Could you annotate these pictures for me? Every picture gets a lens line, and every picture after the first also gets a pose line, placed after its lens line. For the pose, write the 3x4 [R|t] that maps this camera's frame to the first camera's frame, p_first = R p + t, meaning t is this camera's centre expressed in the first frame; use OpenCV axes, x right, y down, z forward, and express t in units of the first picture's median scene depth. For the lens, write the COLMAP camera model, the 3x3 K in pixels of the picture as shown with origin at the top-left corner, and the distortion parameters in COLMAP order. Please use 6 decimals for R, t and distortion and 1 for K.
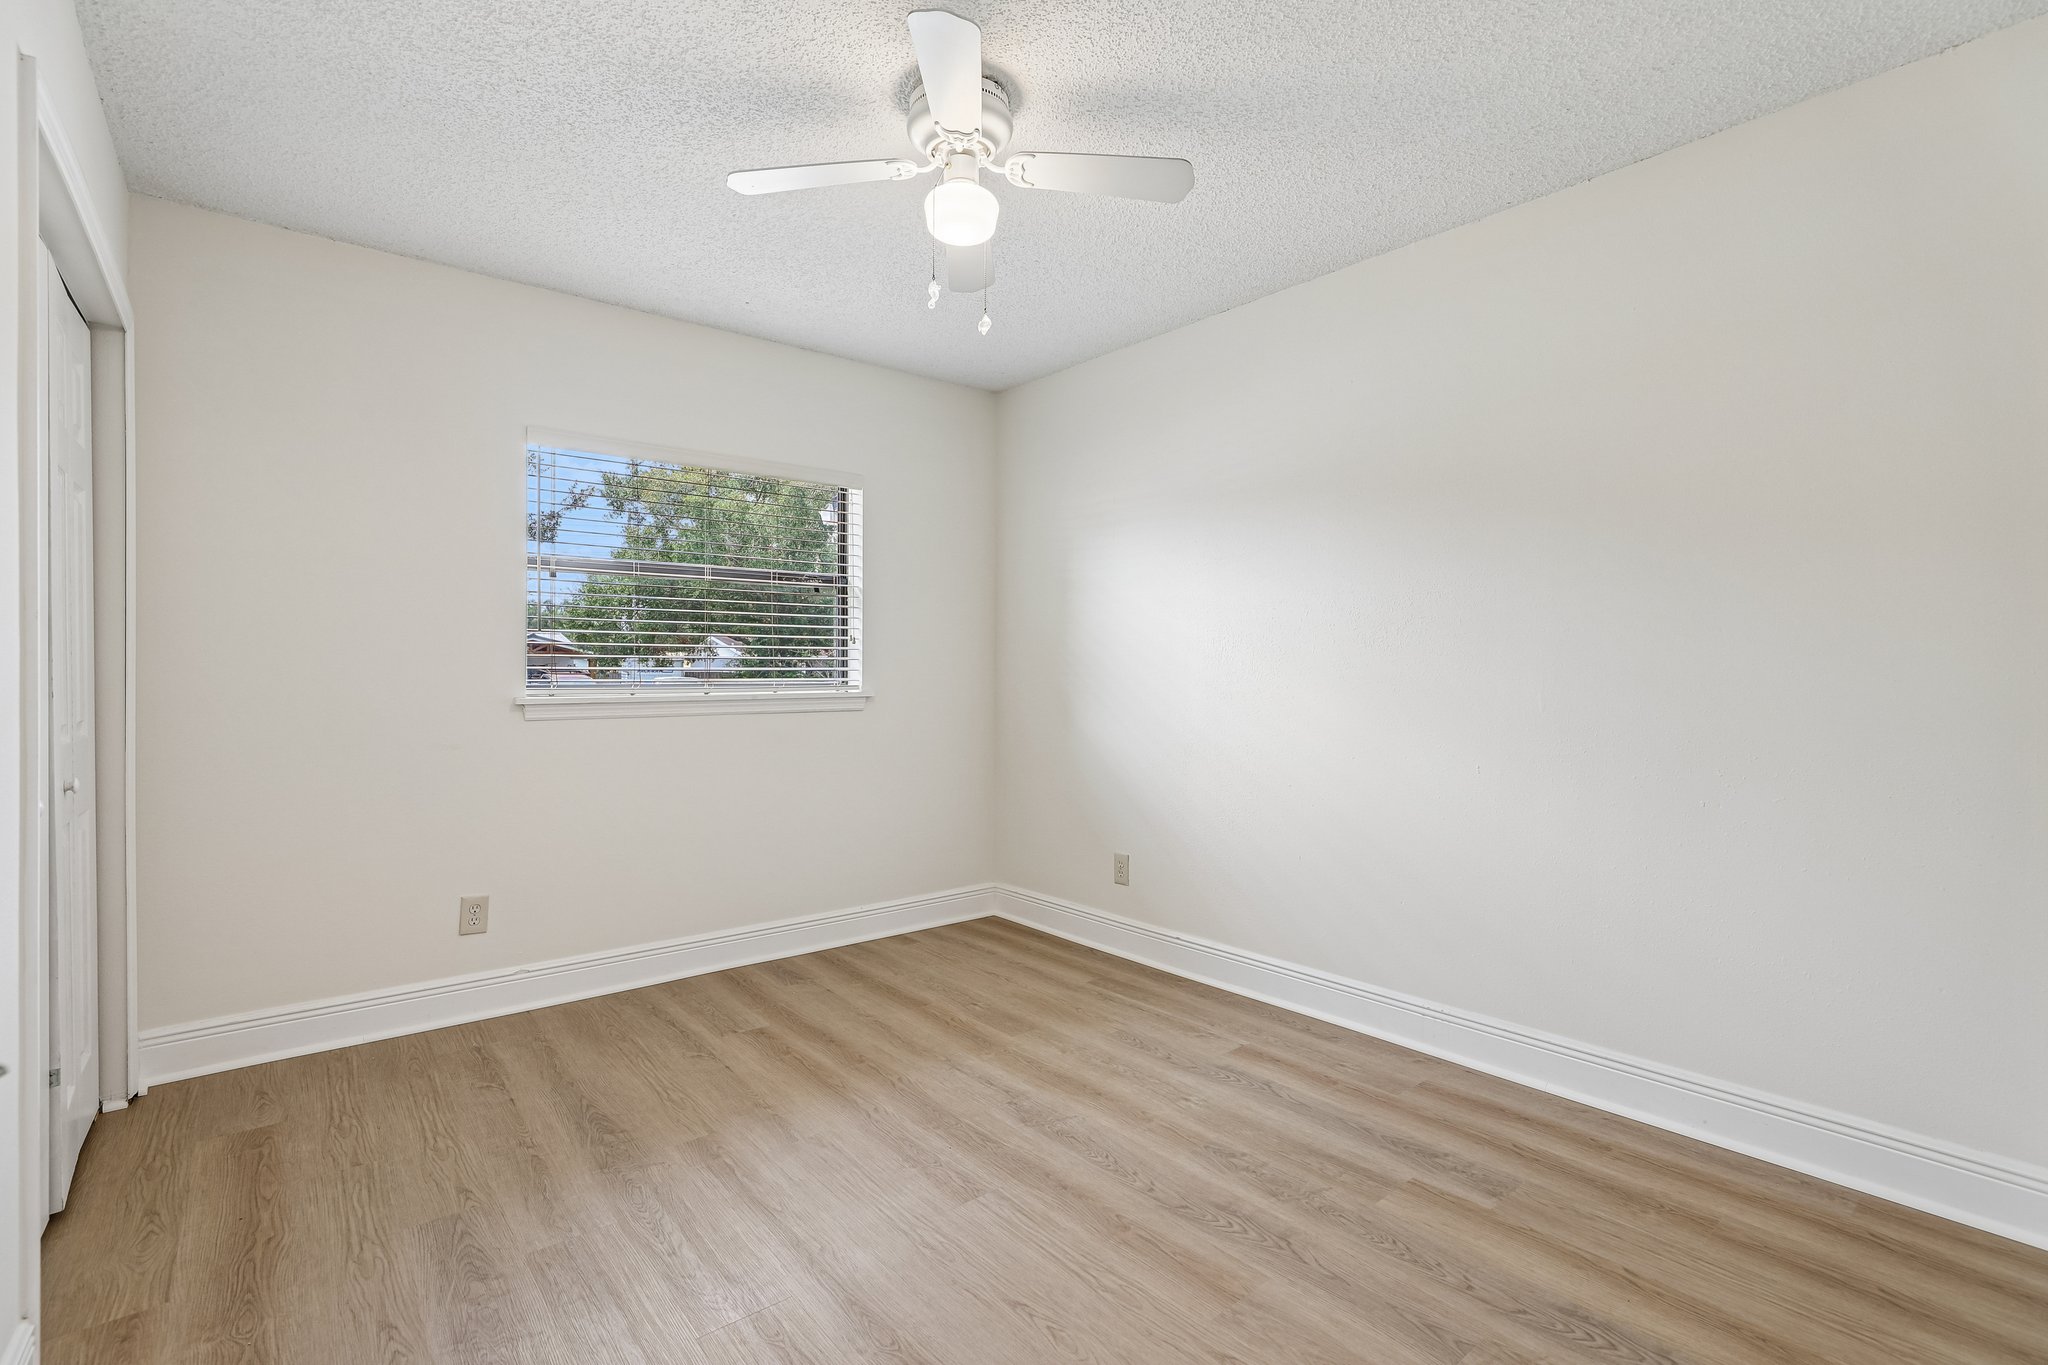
lens RADIAL K [[942.2, 0, 1021.2], [0, 942.2, 673.0], [0, 0, 1]] dist [-0.019463, 0.012164]
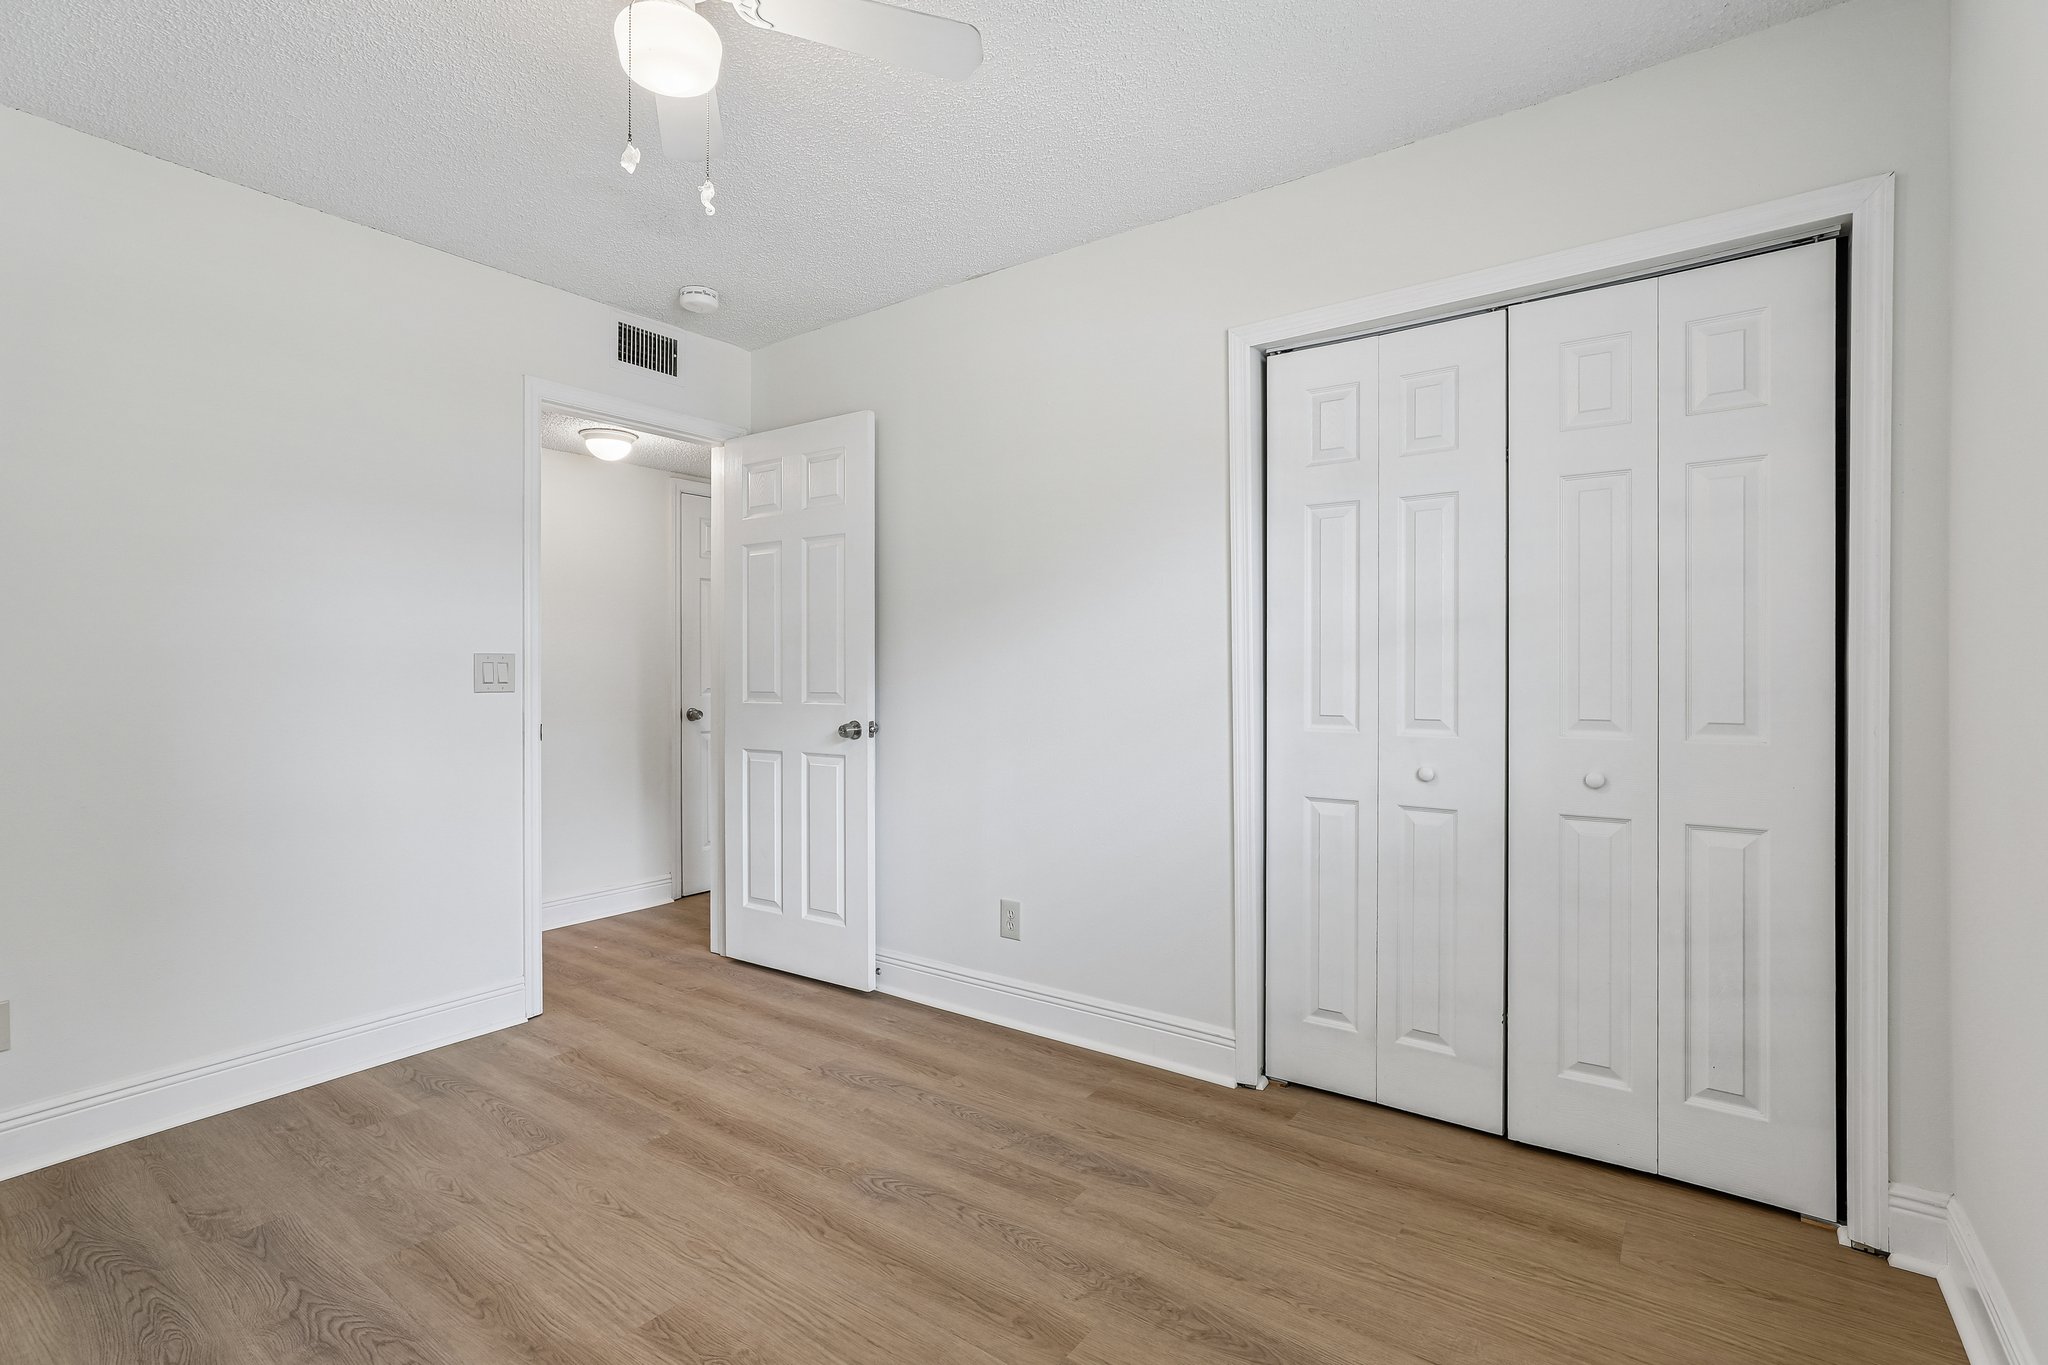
lens RADIAL K [[942.2, 0, 1021.2], [0, 942.2, 673.0], [0, 0, 1]] dist [-0.019463, 0.012164]
pose [[-0.967366, 0.005334, -0.253329, -0.155759], [0.005167, 0.999986, 0.001325, -0.002430], [0.253332, -0.000027, -0.967379, 1.918391]]
